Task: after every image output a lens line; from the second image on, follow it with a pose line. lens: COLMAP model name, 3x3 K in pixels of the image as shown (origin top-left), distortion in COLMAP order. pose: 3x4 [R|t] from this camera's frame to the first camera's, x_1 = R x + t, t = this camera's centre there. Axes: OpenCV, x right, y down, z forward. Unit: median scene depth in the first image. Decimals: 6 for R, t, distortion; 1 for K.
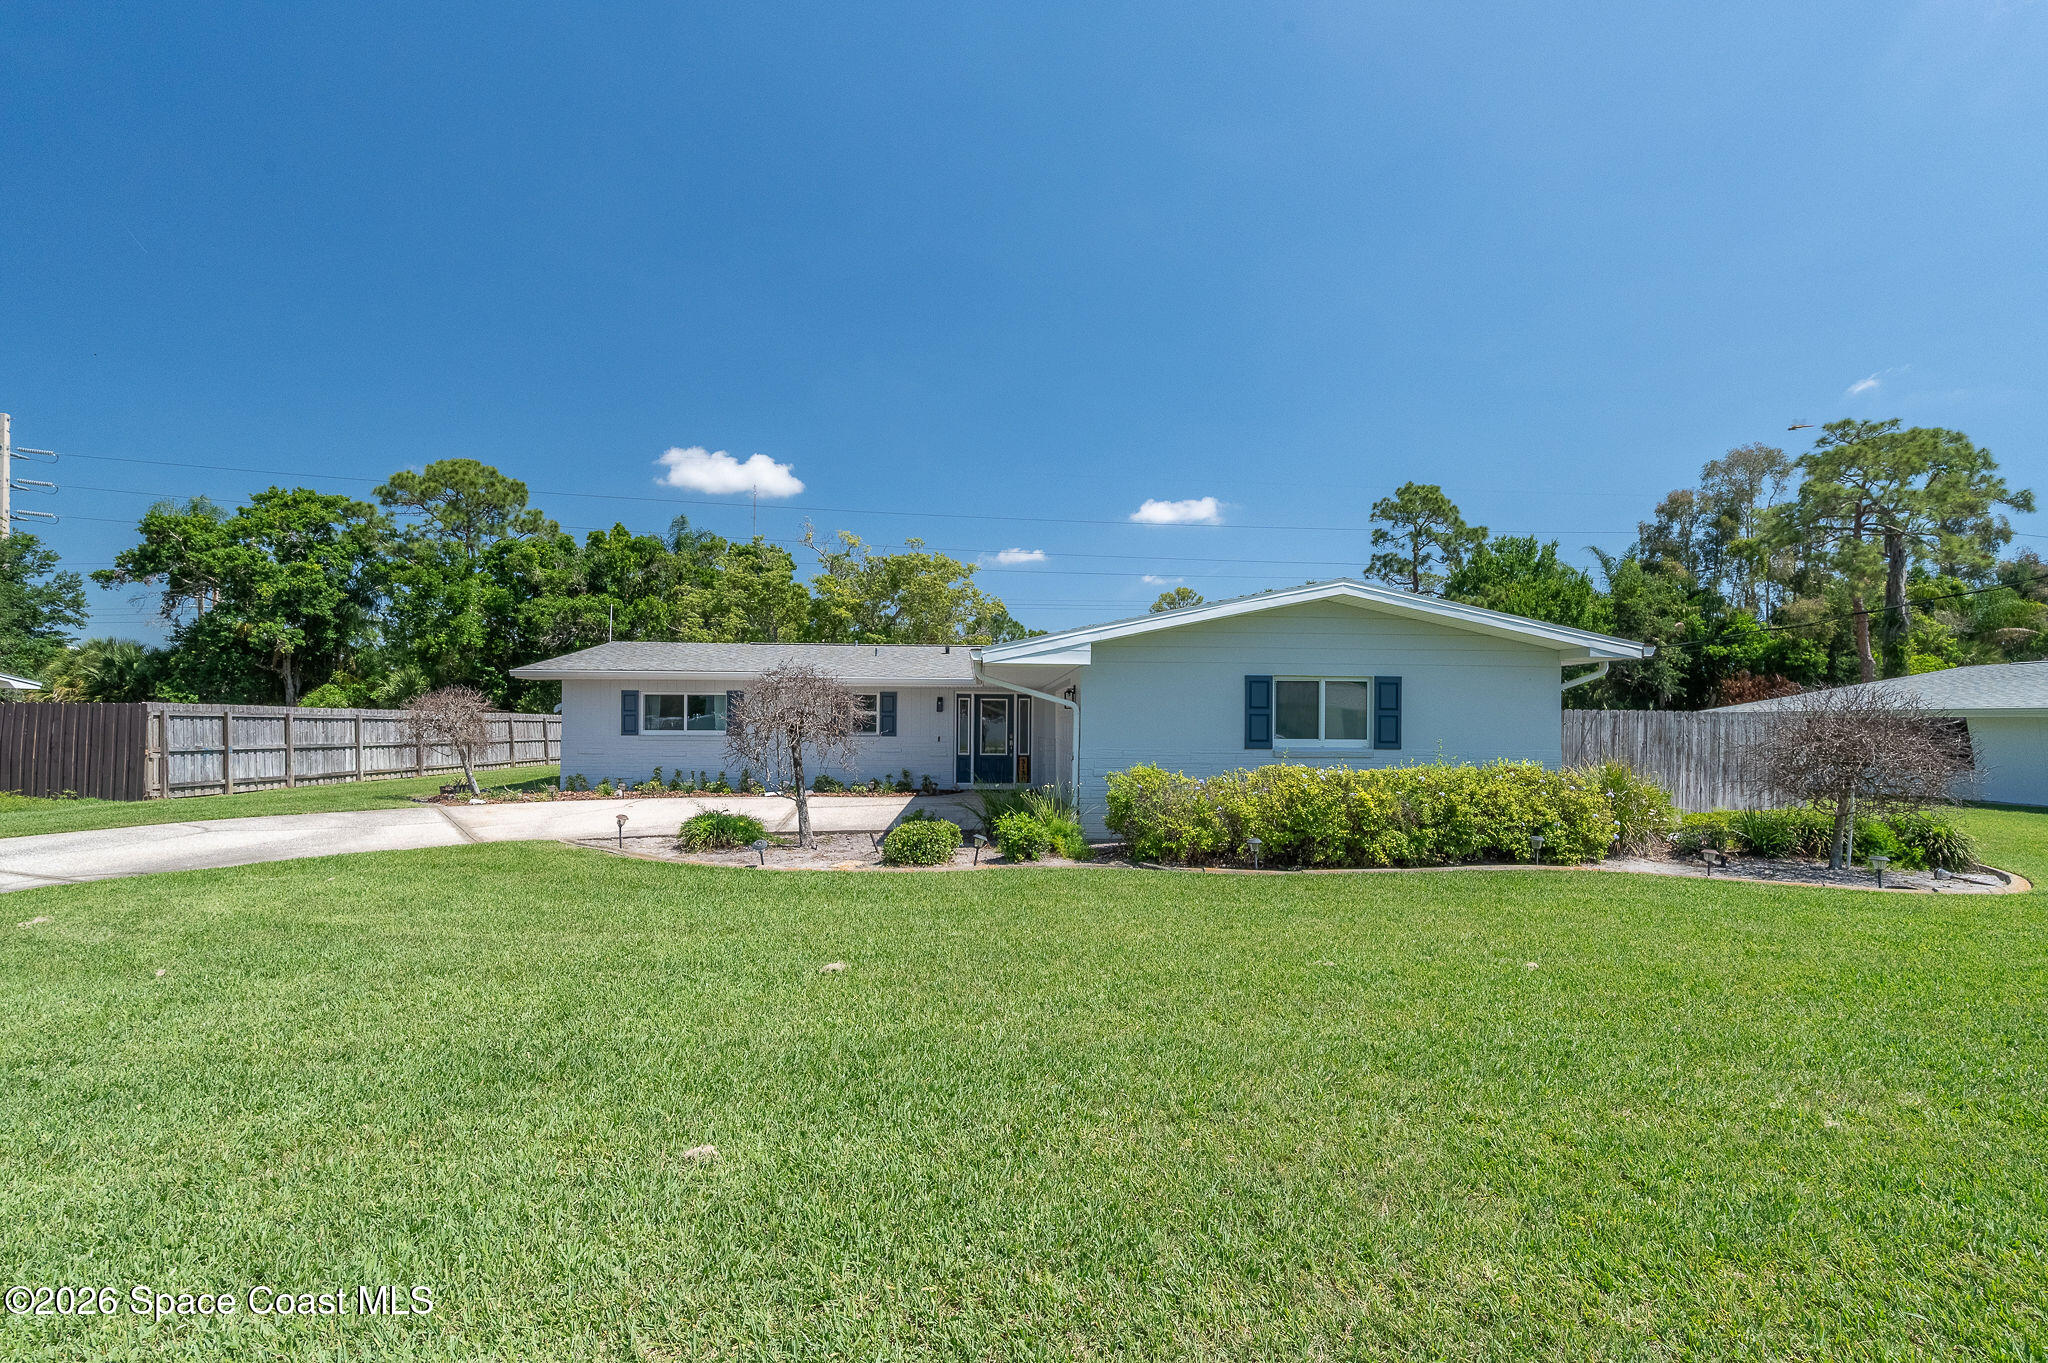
lens RADIAL K [[889.1, 0, 1024.0], [0, 889.1, 681.5], [0, 0, 1]] dist [0.000468, -0.000004]
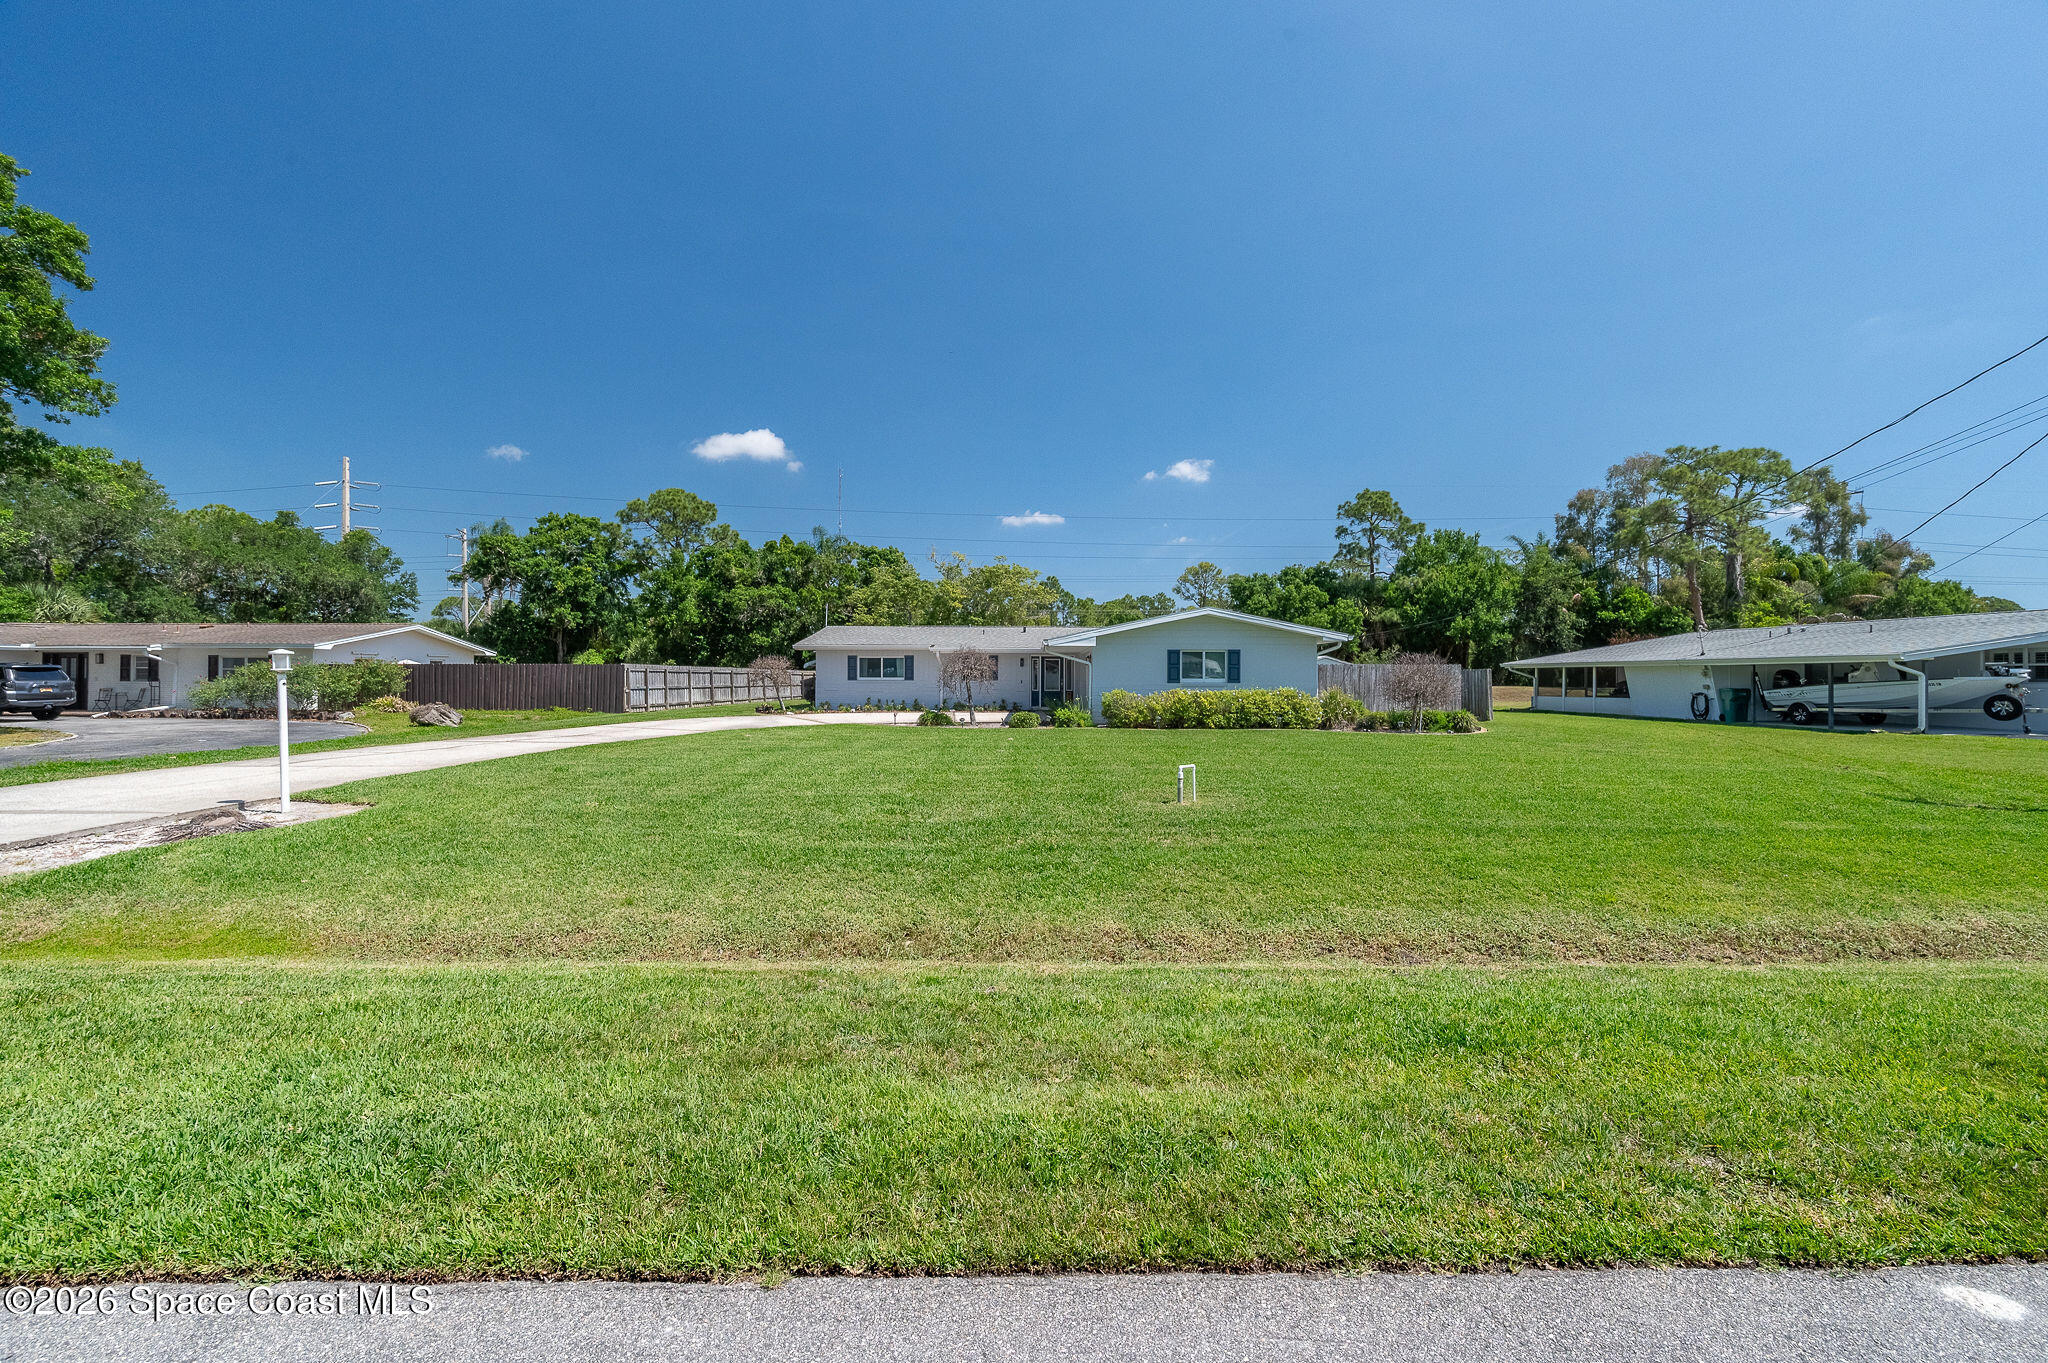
lens RADIAL K [[816.3, 0, 1024.0], [0, 816.3, 681.5], [0, 0, 1]] dist [0.001839, 0.000202]
pose [[0.997997, -0.003951, -0.063144, 0.006096], [0.007378, 0.998507, 0.054129, -0.011808], [0.062836, -0.054486, 0.996535, -0.307794]]
